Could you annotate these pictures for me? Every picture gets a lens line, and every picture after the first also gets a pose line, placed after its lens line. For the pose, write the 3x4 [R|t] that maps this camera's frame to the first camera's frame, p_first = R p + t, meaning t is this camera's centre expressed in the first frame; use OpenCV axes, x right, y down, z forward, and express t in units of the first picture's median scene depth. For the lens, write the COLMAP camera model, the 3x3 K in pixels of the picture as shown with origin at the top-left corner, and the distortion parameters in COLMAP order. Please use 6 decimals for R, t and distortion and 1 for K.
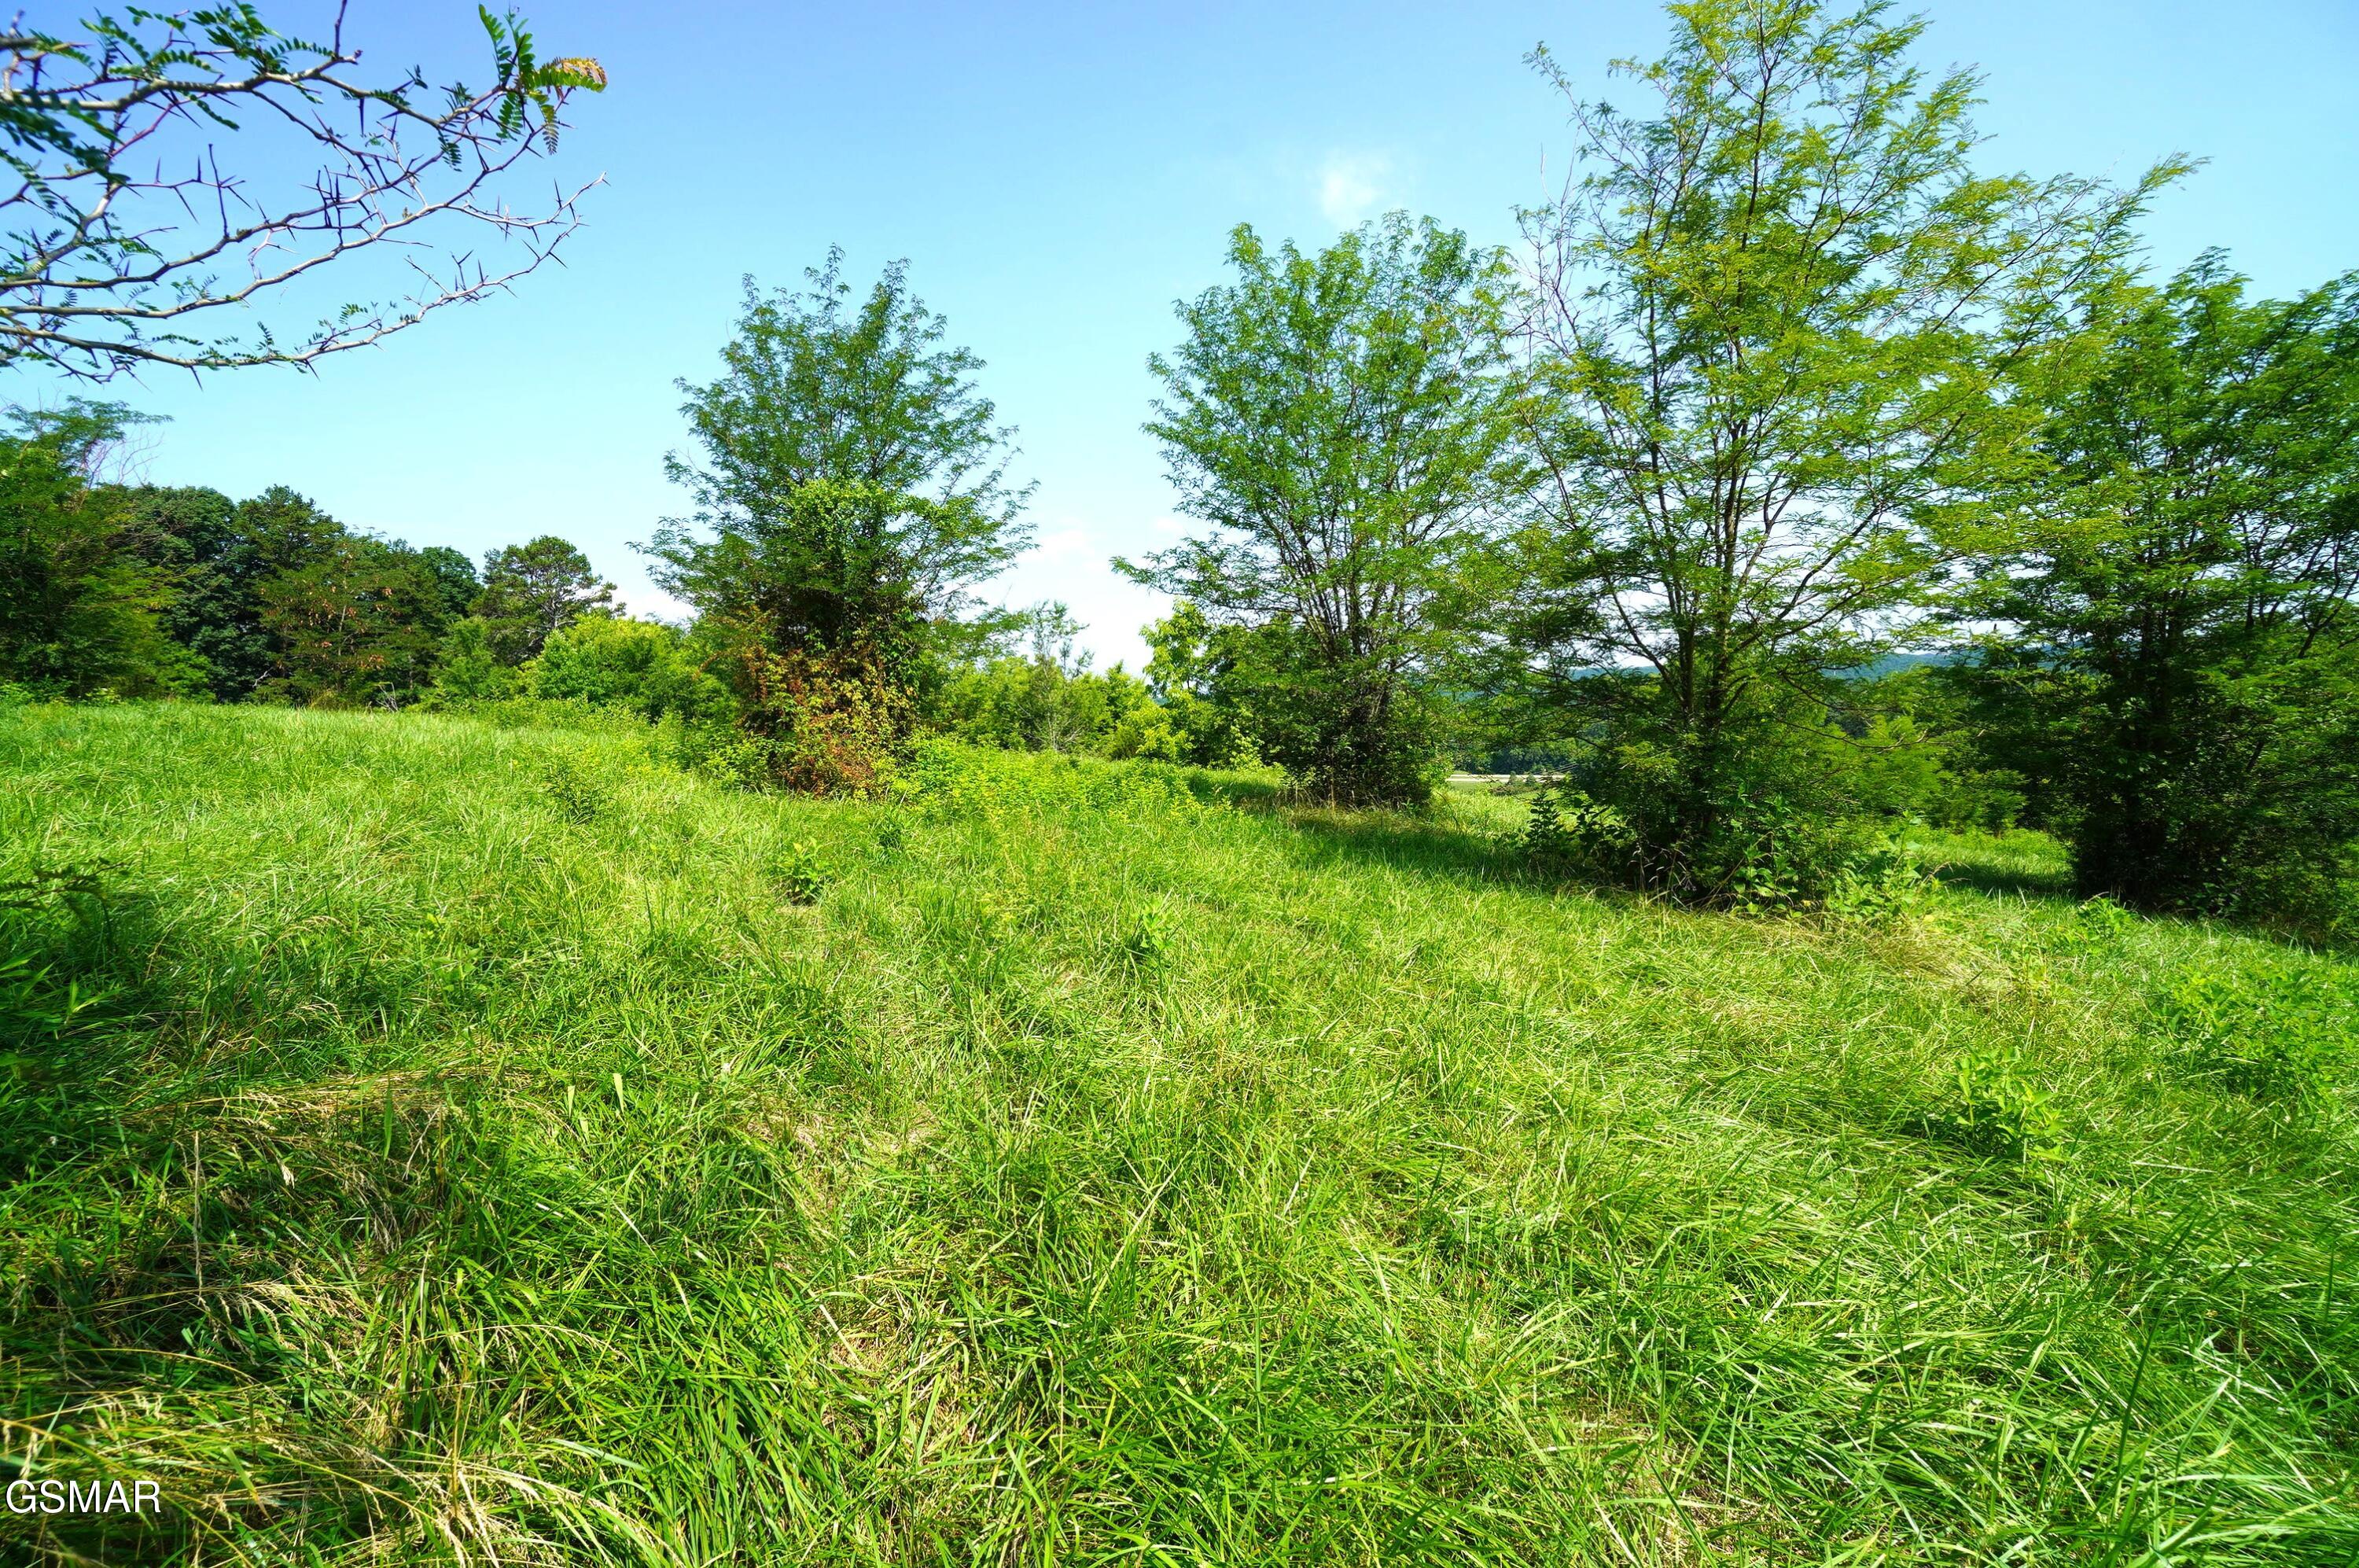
lens RADIAL K [[1047.8, 0, 1192.8], [0, 1047.8, 784.1], [0, 0, 1]] dist [-0.055191, 0.020545]
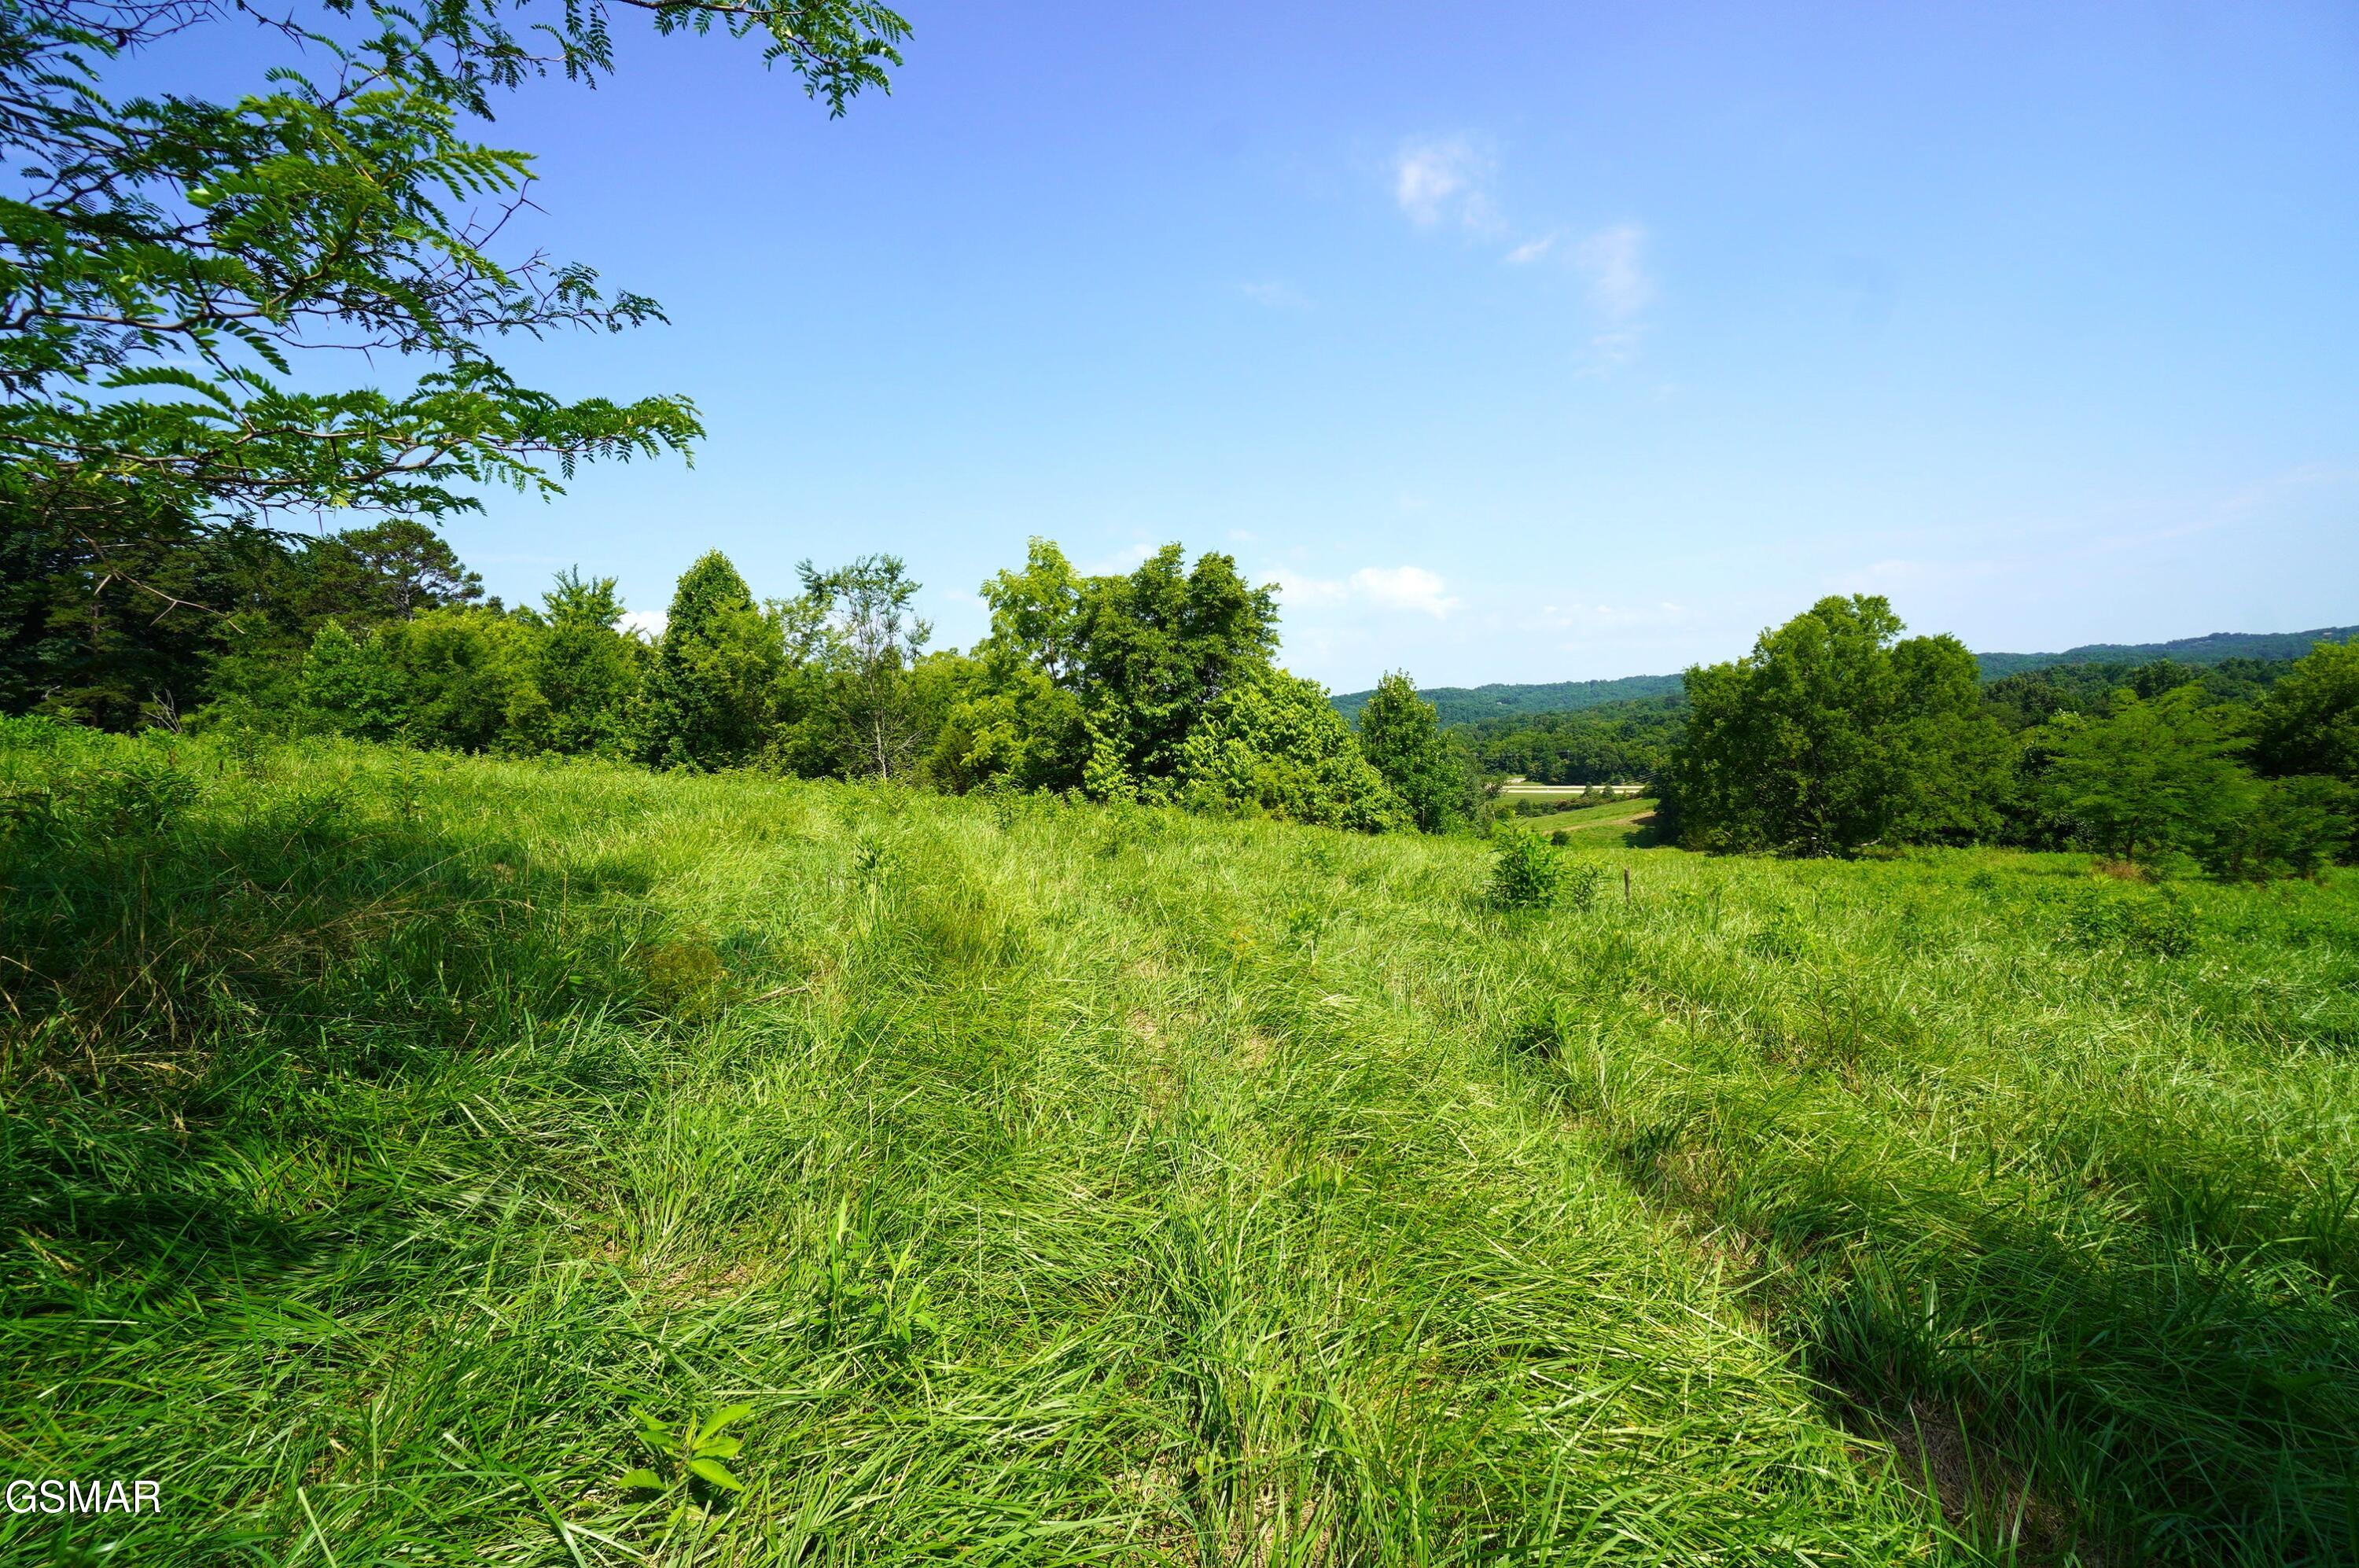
lens RADIAL K [[1047.8, 0, 1166.0], [0, 1047.8, 780.3], [0, 0, 1]] dist [-0.055191, 0.020545]
pose [[0.993911, -0.009656, -0.109765, 0.142097], [0.008060, 0.999855, -0.014973, -0.007574], [0.109894, 0.013998, 0.993845, 0.309459]]
